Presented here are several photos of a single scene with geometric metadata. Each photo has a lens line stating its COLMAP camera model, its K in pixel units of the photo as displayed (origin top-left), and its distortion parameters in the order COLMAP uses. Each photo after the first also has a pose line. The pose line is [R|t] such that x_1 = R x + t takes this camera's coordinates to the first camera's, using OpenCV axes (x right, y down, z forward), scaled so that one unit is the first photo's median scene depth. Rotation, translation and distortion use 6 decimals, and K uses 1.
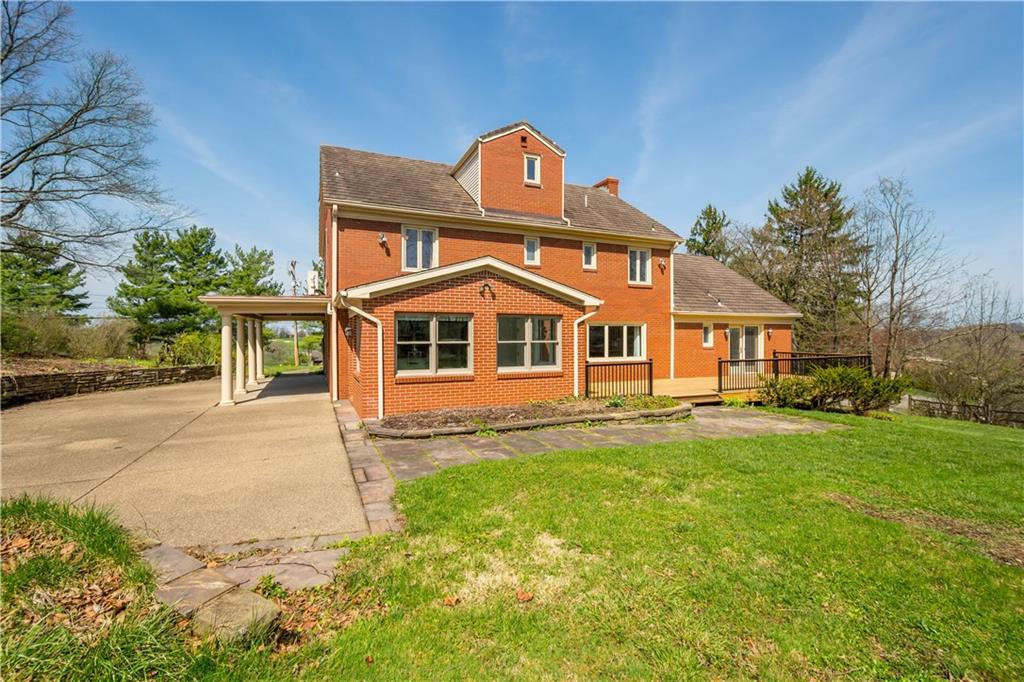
lens RADIAL K [[458.9, 0, 510.3], [0, 458.9, 334.3], [0, 0, 1]] dist [0.005178, 0.000429]
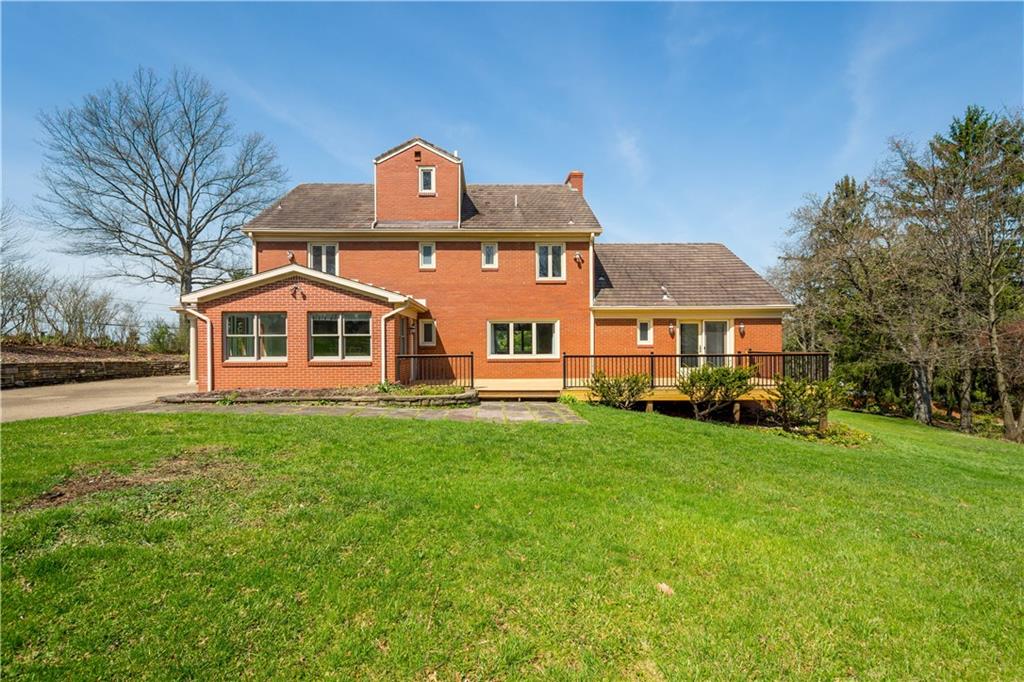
lens RADIAL K [[458.9, 0, 508.4], [0, 458.9, 346.9], [0, 0, 1]] dist [0.005178, 0.000429]
pose [[0.919278, -0.002583, -0.393599, 0.641224], [0.004977, 0.999975, 0.005061, 0.030451], [0.393576, -0.006611, 0.919268, 0.072585]]
